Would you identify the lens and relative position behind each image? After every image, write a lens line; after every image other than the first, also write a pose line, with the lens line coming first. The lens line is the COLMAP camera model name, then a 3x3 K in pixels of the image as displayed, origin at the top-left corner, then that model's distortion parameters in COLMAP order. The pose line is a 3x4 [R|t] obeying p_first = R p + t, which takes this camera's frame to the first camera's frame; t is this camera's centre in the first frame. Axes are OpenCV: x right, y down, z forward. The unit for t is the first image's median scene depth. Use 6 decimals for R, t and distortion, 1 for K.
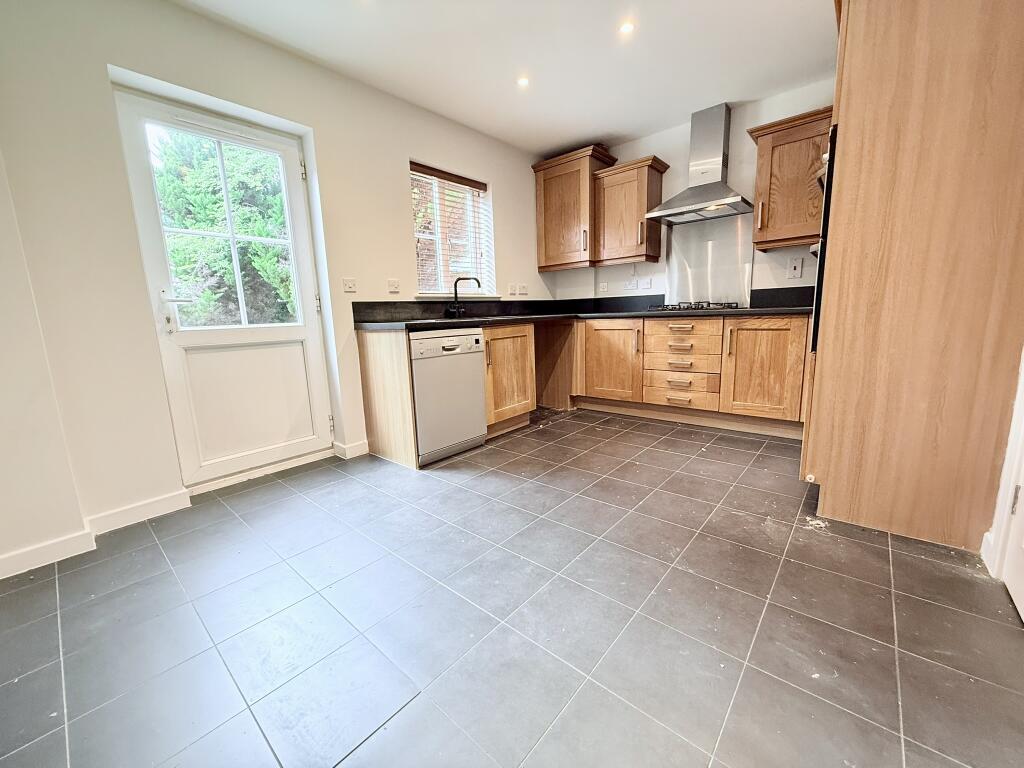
lens RADIAL K [[406.0, 0, 511.7], [0, 406.0, 384.1], [0, 0, 1]] dist [-0.003217, -0.000052]
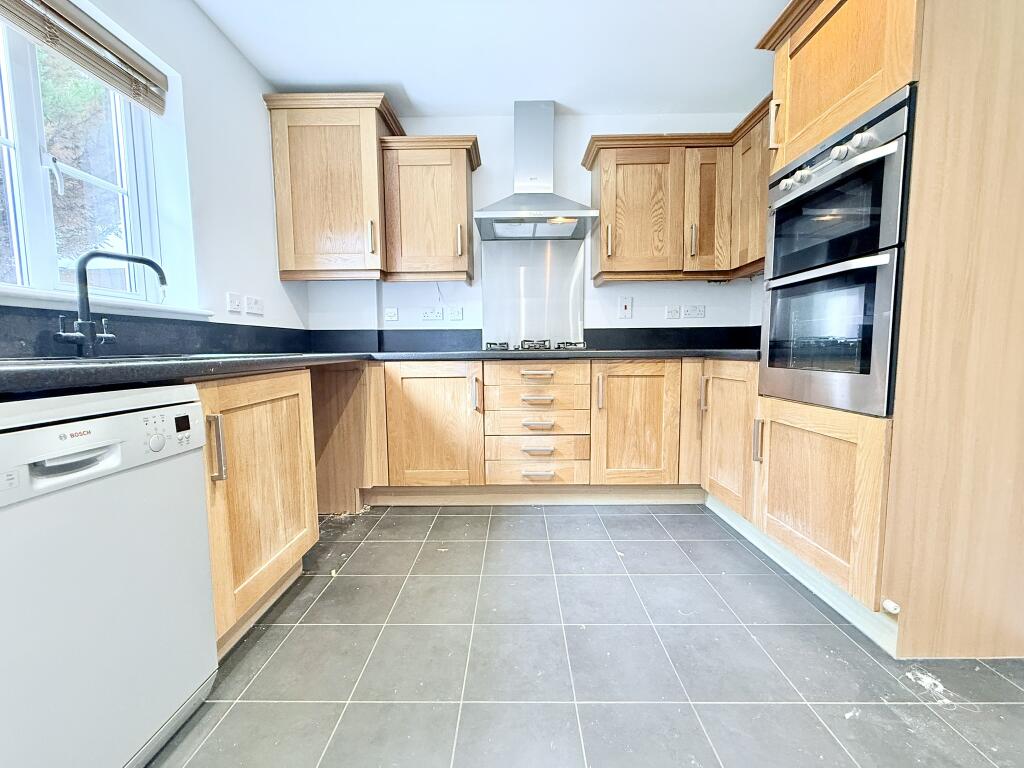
lens RADIAL K [[406.0, 0, 510.3], [0, 406.0, 384.0], [0, 0, 1]] dist [-0.003217, -0.000052]
pose [[0.762987, -0.027999, 0.645808, -0.079890], [0.092549, 0.993501, -0.066267, -0.076794], [-0.639755, 0.110330, 0.760619, 0.471996]]
